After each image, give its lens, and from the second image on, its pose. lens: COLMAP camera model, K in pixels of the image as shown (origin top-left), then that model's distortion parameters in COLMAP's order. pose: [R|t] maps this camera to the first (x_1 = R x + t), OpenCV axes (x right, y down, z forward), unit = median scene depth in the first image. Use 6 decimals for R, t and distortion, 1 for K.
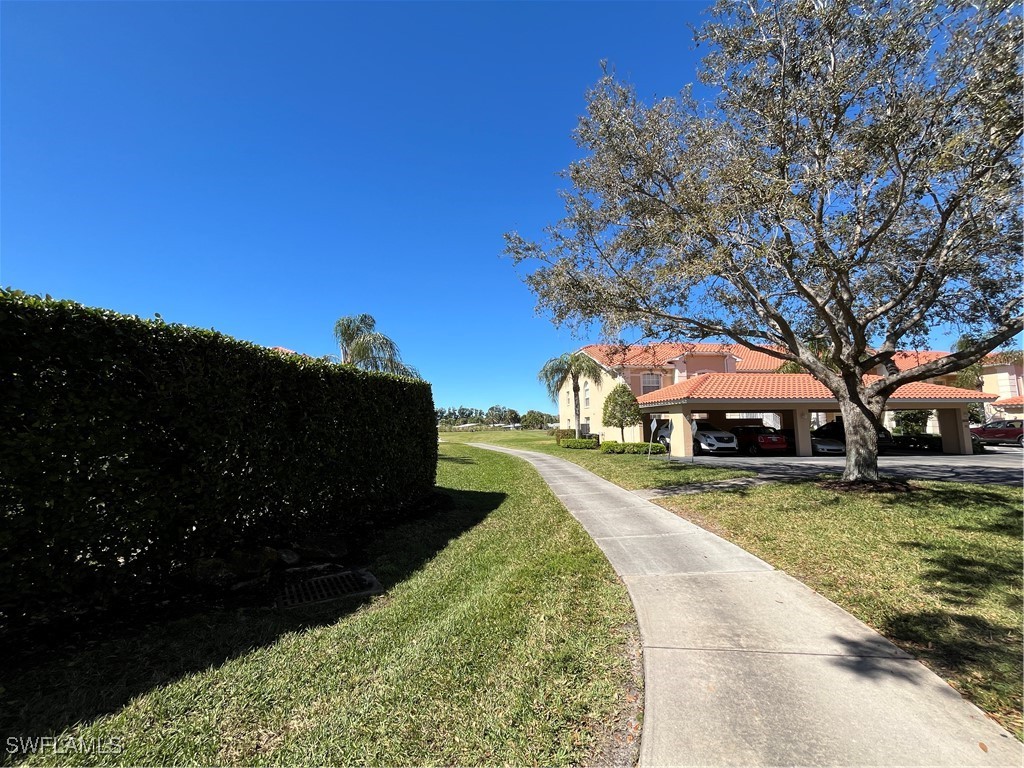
lens RADIAL K [[410.4, 0, 510.0], [0, 410.4, 386.9], [0, 0, 1]] dist [-0.003791, 0.000922]
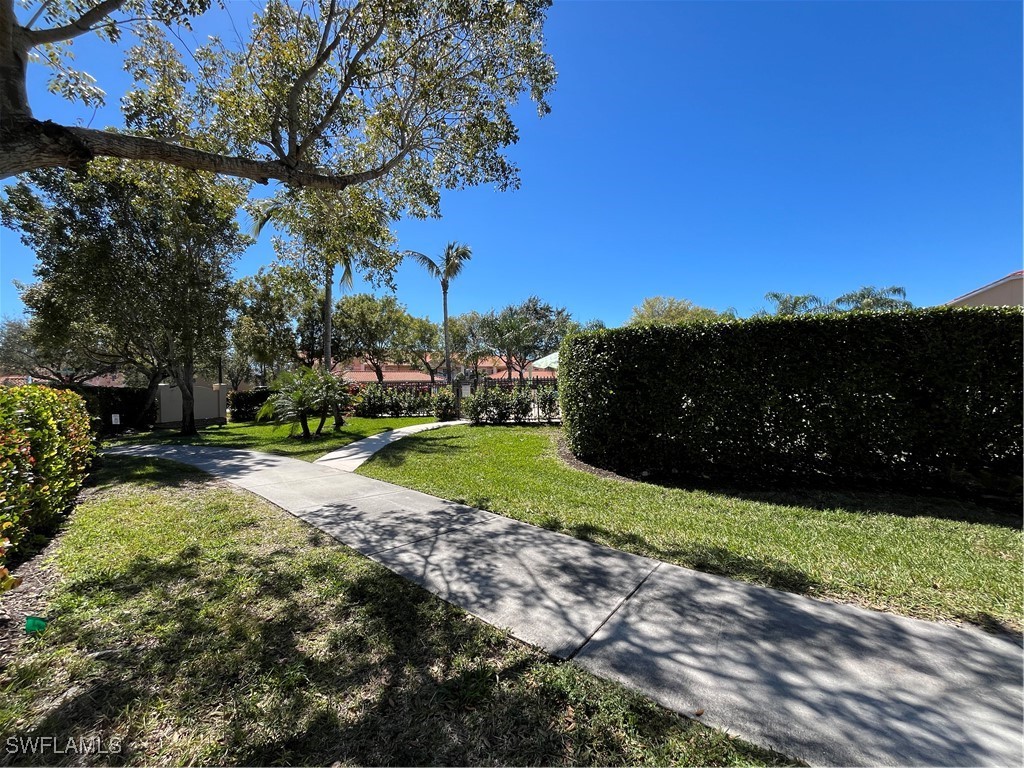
lens RADIAL K [[410.4, 0, 511.3], [0, 410.4, 384.6], [0, 0, 1]] dist [-0.003791, 0.000922]
pose [[0.117635, 0.003383, -0.993051, 0.385359], [0.118273, 0.992829, 0.017393, -0.061799], [0.985989, -0.119498, 0.116392, -0.520935]]
